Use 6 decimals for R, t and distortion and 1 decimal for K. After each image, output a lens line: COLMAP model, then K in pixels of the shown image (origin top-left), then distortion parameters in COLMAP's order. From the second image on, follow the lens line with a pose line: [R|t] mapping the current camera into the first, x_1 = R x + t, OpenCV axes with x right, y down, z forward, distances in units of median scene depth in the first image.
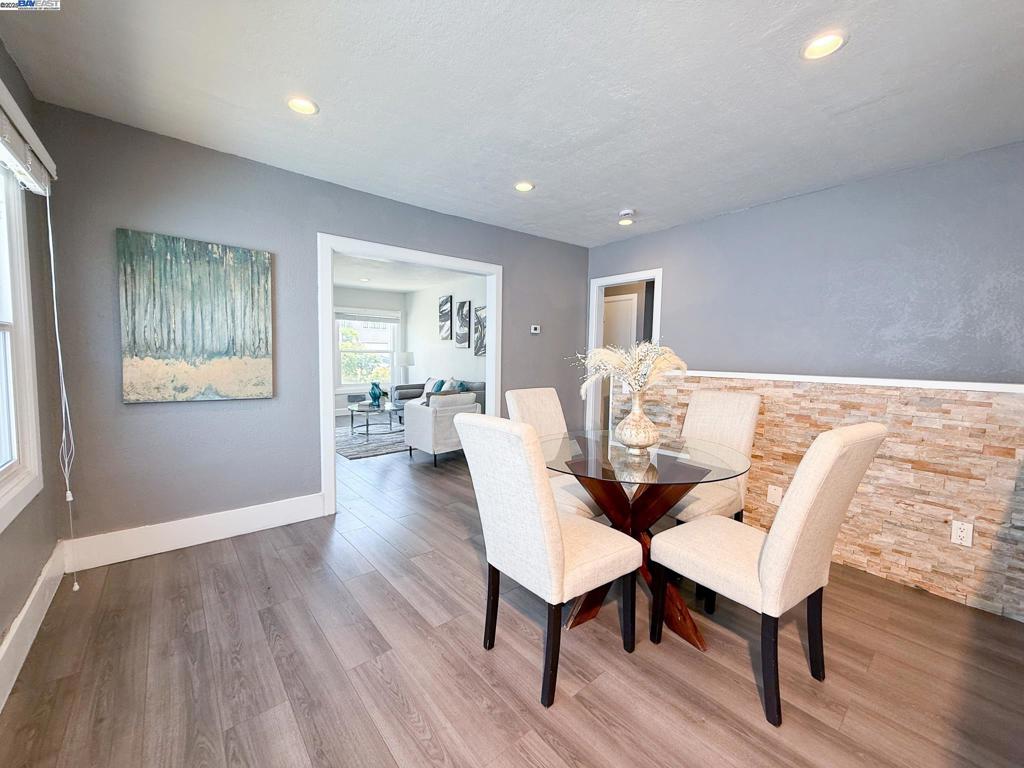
lens RADIAL K [[415.2, 0, 503.9], [0, 415.2, 386.1], [0, 0, 1]] dist [-0.001902, -0.000360]
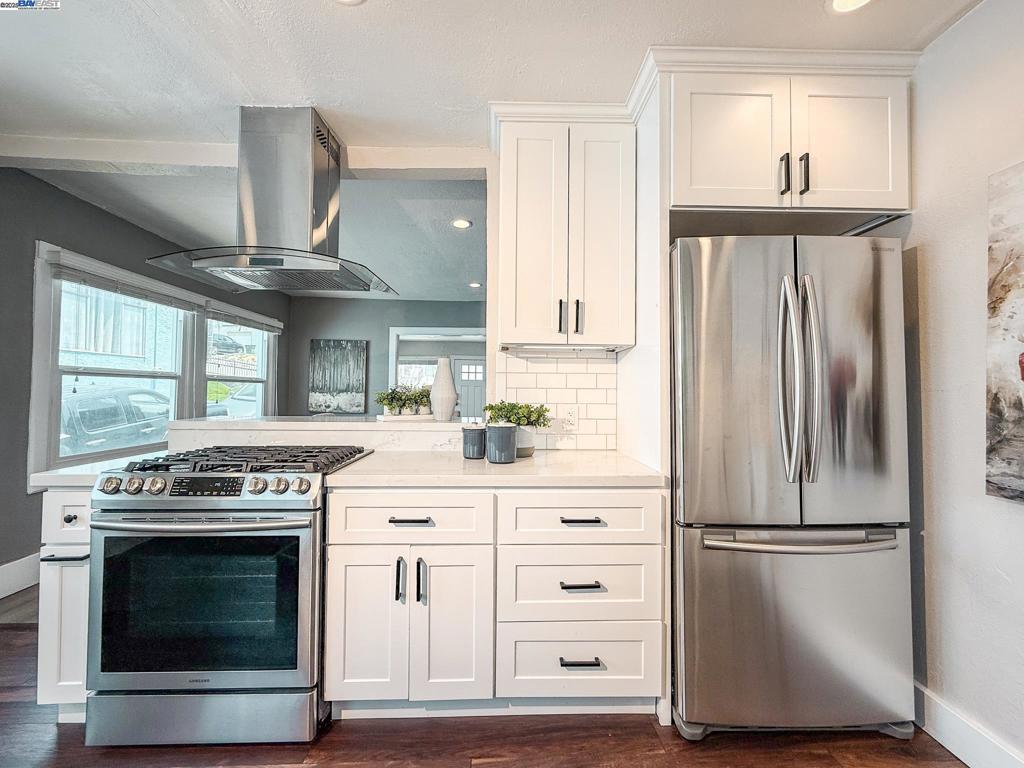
lens RADIAL K [[415.2, 0, 512.8], [0, 415.2, 382.1], [0, 0, 1]] dist [-0.001902, -0.000360]
pose [[0.793884, -0.020714, -0.607716, 1.305942], [-0.043774, 0.994880, -0.091094, 0.032863], [0.606491, 0.098920, 0.788913, -0.151839]]
